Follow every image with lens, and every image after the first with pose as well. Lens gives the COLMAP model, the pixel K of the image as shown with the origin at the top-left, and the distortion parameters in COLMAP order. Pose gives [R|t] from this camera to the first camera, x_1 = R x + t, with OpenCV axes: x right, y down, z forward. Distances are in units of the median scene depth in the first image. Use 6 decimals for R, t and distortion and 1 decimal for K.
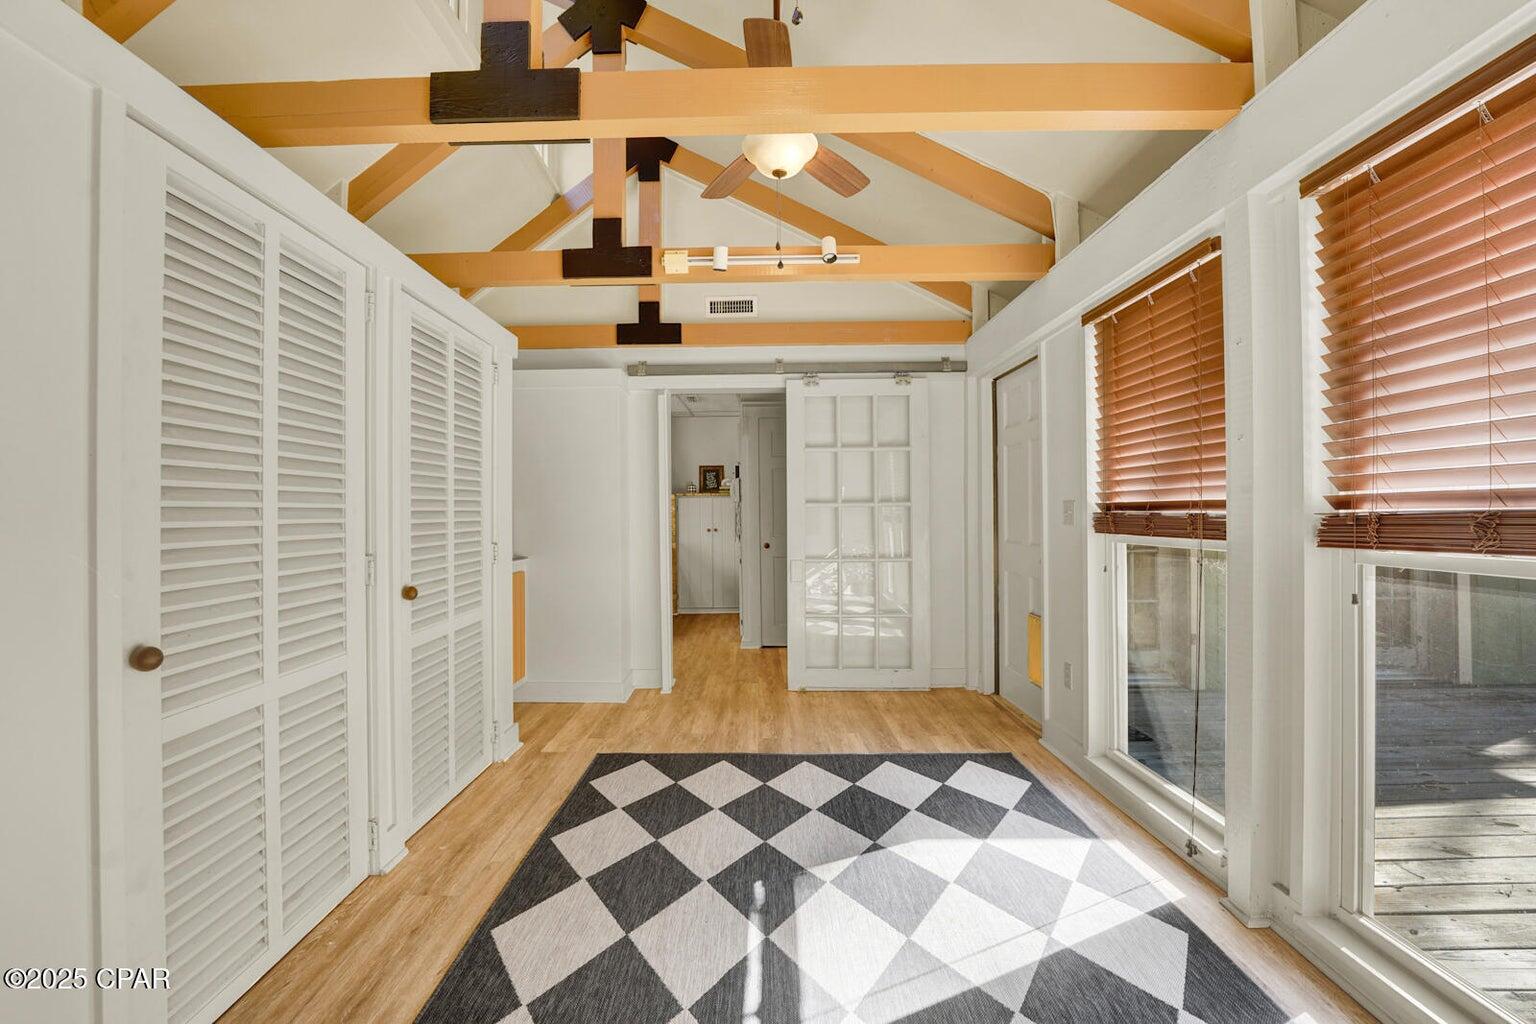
lens RADIAL K [[636.4, 0, 749.8], [0, 636.4, 505.1], [0, 0, 1]] dist [-0.027268, 0.000457]
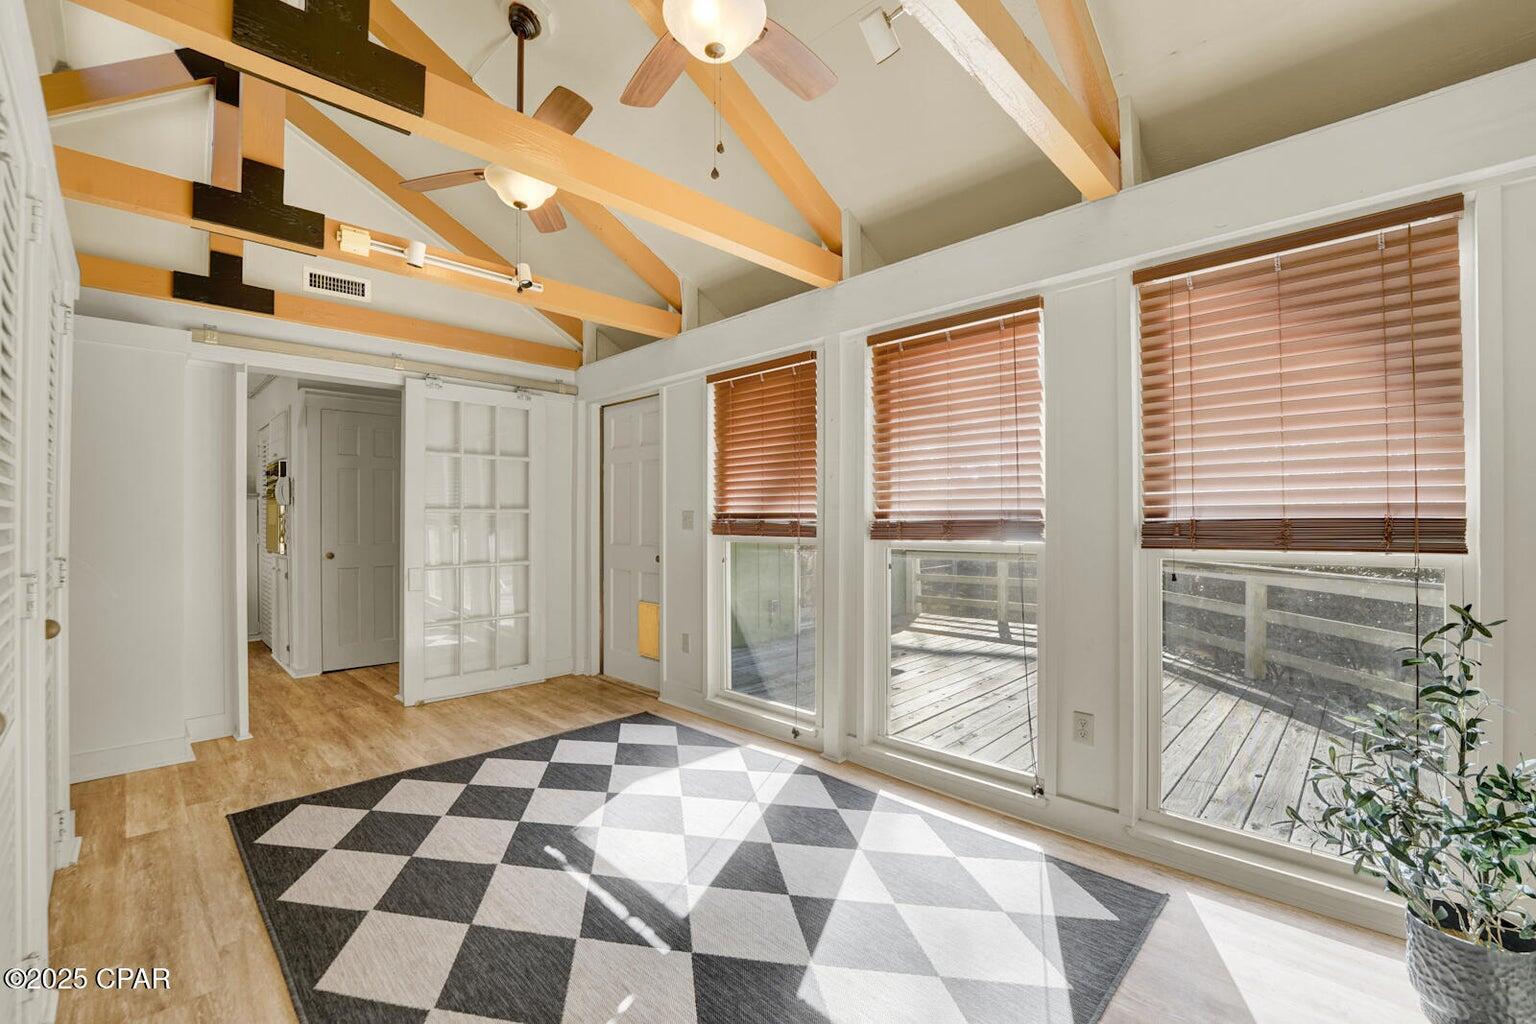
lens RADIAL K [[636.4, 0, 749.8], [0, 636.4, 505.1], [0, 0, 1]] dist [-0.027268, 0.000457]
pose [[0.700775, 0.021971, 0.713044, -0.381811], [-0.014001, 0.999757, -0.017045, 0.001689], [-0.713245, 0.001961, 0.700912, -0.032700]]
